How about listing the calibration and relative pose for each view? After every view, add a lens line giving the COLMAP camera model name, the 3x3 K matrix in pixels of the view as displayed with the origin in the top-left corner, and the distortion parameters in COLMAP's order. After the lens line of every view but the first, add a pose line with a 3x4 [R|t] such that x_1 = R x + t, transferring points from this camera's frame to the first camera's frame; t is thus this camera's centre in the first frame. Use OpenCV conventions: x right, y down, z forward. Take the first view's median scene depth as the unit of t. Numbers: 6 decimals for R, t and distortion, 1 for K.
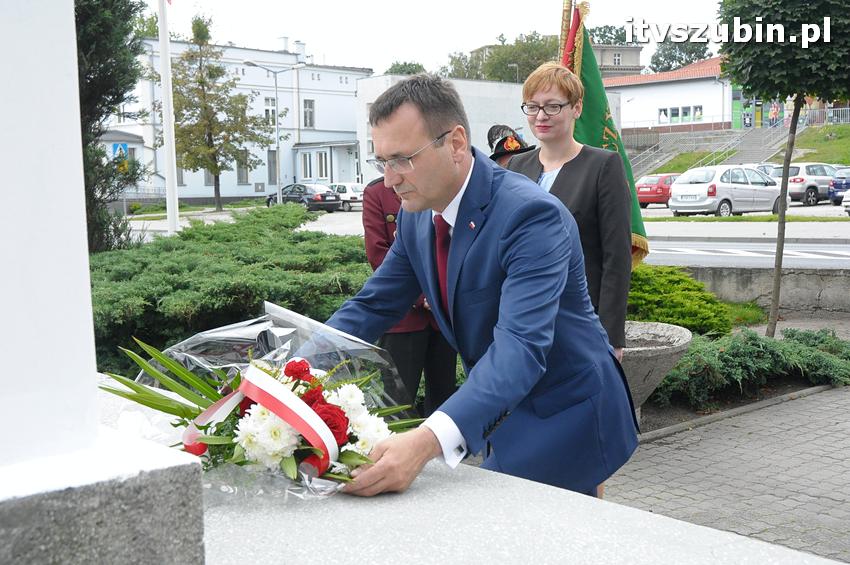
lens RADIAL K [[1078.4, 0, 420.2], [0, 1078.4, 279.8], [0, 0, 1]] dist [-0.023810, 0.272977]
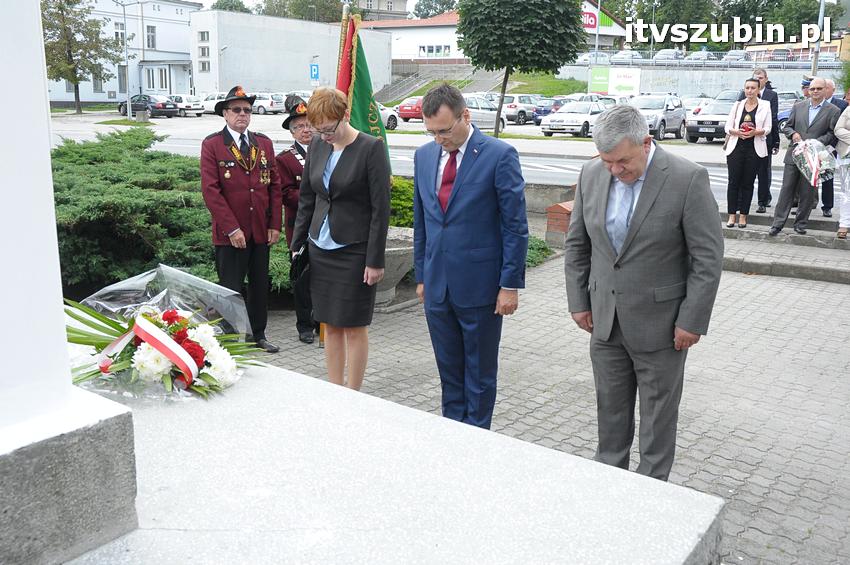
lens RADIAL K [[803.6, 0, 416.7], [0, 803.6, 274.4], [0, 0, 1]] dist [-0.124274, 0.227613]
pose [[0.976419, -0.007607, 0.215748, -0.000716], [-0.021542, 0.990957, 0.132437, -0.008375], [-0.214805, -0.133962, 0.967426, -0.012357]]
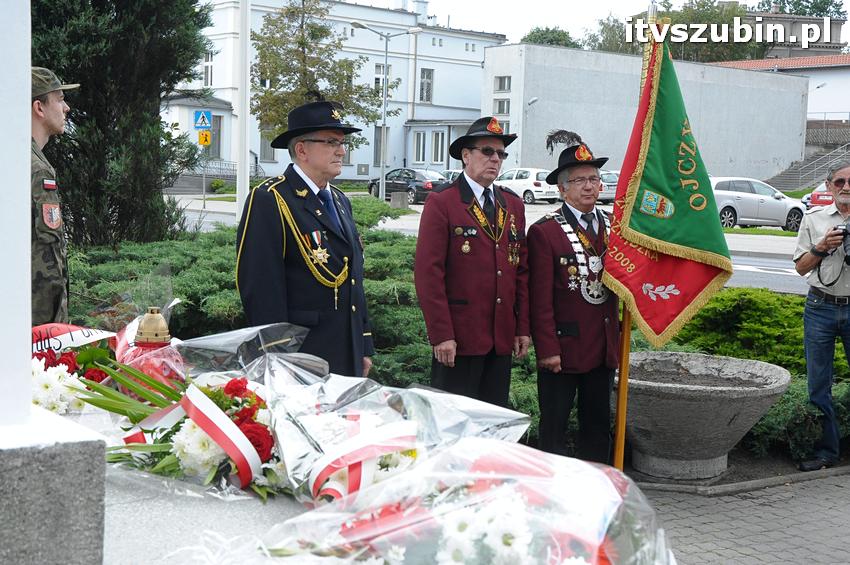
lens RADIAL K [[1304.3, 0, 425.0], [0, 1304.3, 282.5], [0, 0, 1]] dist [0.015242, 0.472870]
pose [[0.992839, 0.063062, -0.101456, 0.011134], [-0.063277, 0.997995, 0.001103, -0.001598], [0.101322, 0.005325, 0.994839, -0.018159]]
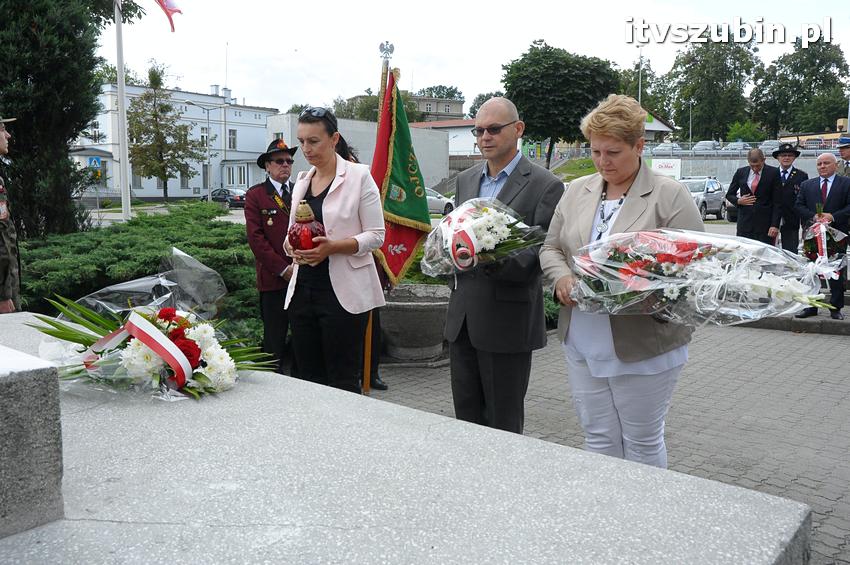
lens RADIAL K [[746.7, 0, 420.9], [0, 746.7, 275.3], [0, 0, 1]] dist [-0.151039, 0.207528]
pose [[0.989537, 0.007861, 0.144062, 0.004969], [-0.011239, 0.999680, 0.022651, 0.000494], [-0.143838, -0.024033, 0.989309, -0.002022]]
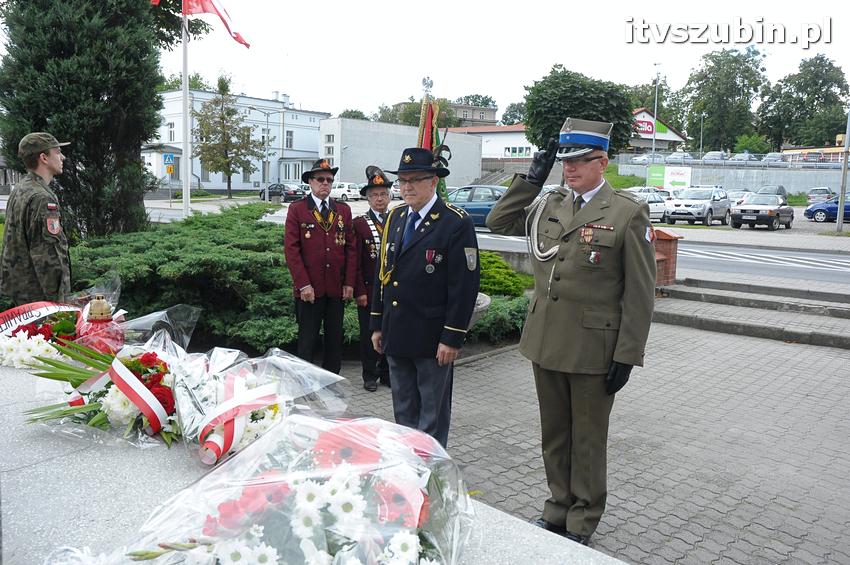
lens RADIAL K [[665.5, 0, 416.0], [0, 665.5, 272.7], [0, 0, 1]] dist [-0.182135, 0.174974]
pose [[0.995655, 0.036874, 0.085504, 0.009915], [-0.040507, 0.998331, 0.041156, -0.005092], [-0.083844, -0.044441, 0.995487, 0.002919]]
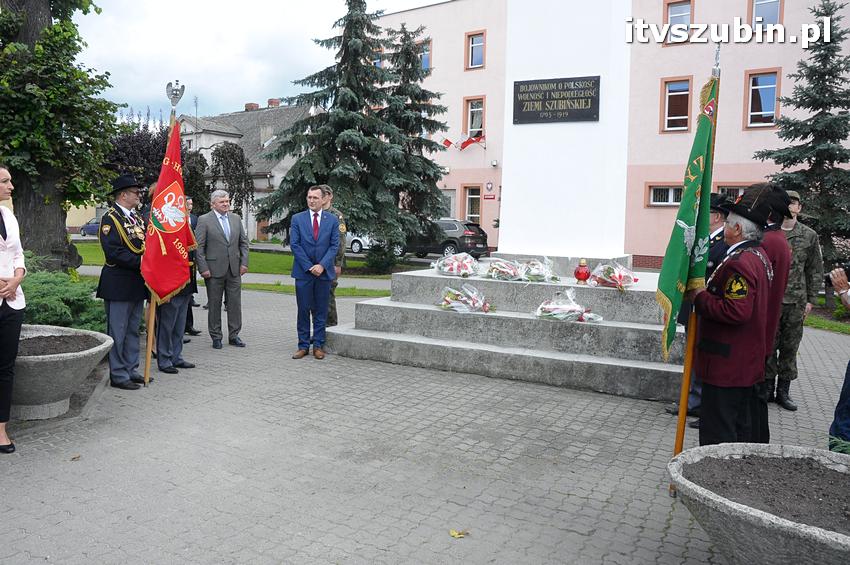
lens RADIAL K [[708.9, 0, 418.0], [0, 708.9, 267.7], [0, 0, 1]] dist [-0.153701, 0.177239]
pose [[-0.937757, 0.028053, -0.346158, 0.101575], [-0.023493, 0.989325, 0.143819, -0.024129], [0.346497, 0.142999, -0.927087, 0.249648]]
